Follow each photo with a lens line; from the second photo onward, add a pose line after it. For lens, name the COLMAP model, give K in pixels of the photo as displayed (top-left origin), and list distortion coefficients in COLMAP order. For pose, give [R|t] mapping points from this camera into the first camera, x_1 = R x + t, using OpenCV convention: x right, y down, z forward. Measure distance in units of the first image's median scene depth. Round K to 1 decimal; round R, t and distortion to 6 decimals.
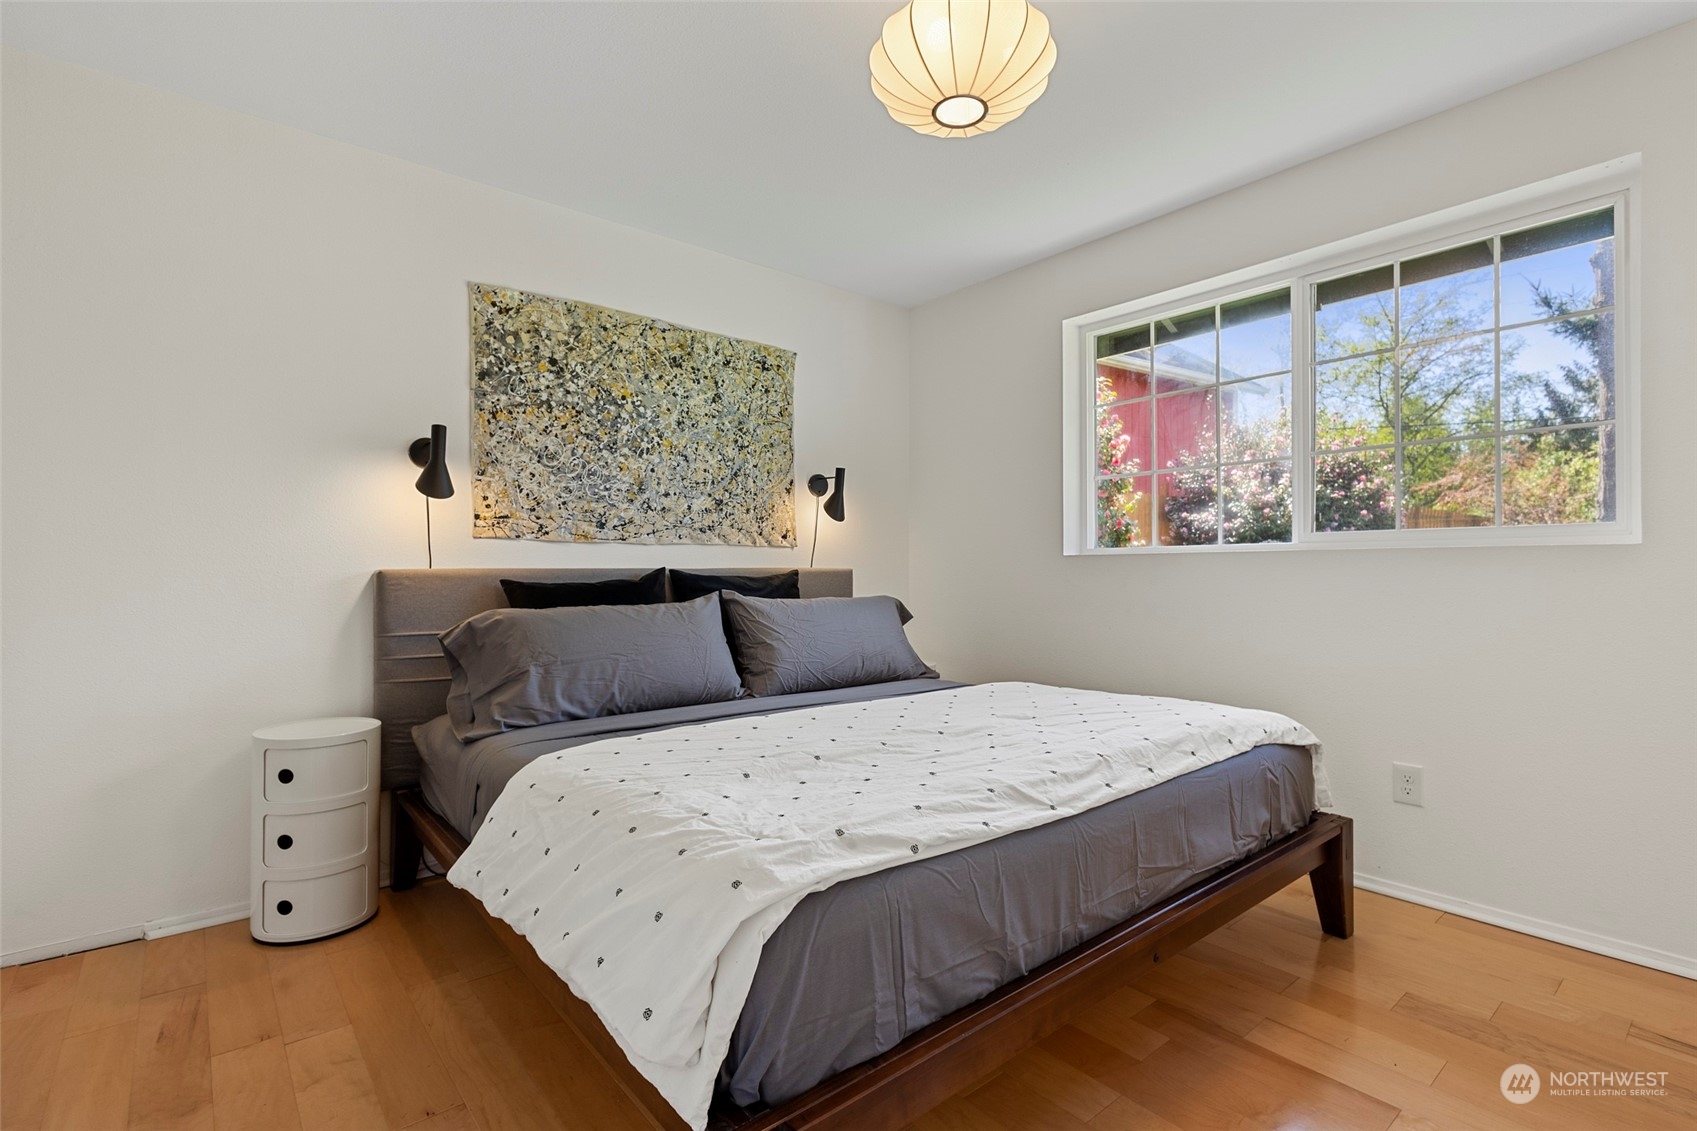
lens RADIAL K [[815.1, 0, 856.8], [0, 815.1, 563.5], [0, 0, 1]] dist [0.007477, -0.000587]
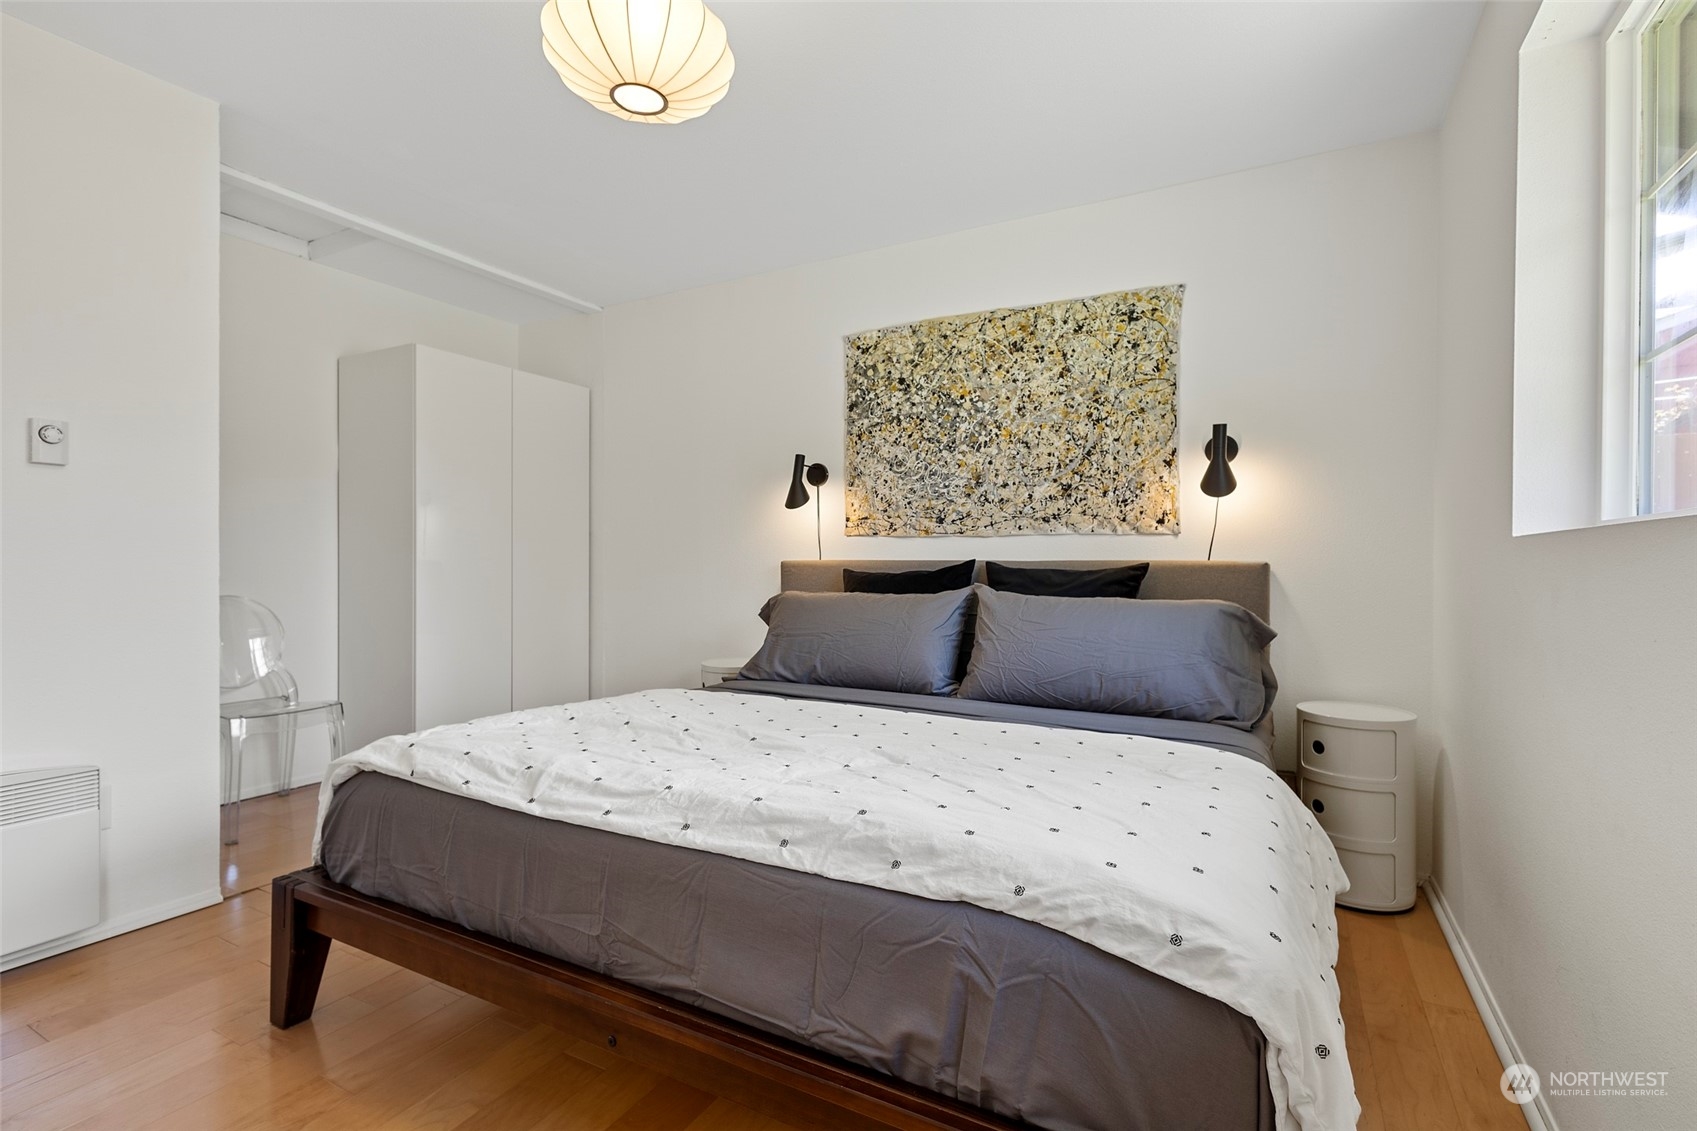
lens RADIAL K [[815.1, 0, 855.9], [0, 815.1, 565.6], [0, 0, 1]] dist [0.007477, -0.000587]
pose [[0.333141, 0.008753, -0.942836, 0.657222], [0.003376, 0.999939, 0.010476, 0.001354], [0.942871, -0.006673, 0.333092, 0.523013]]
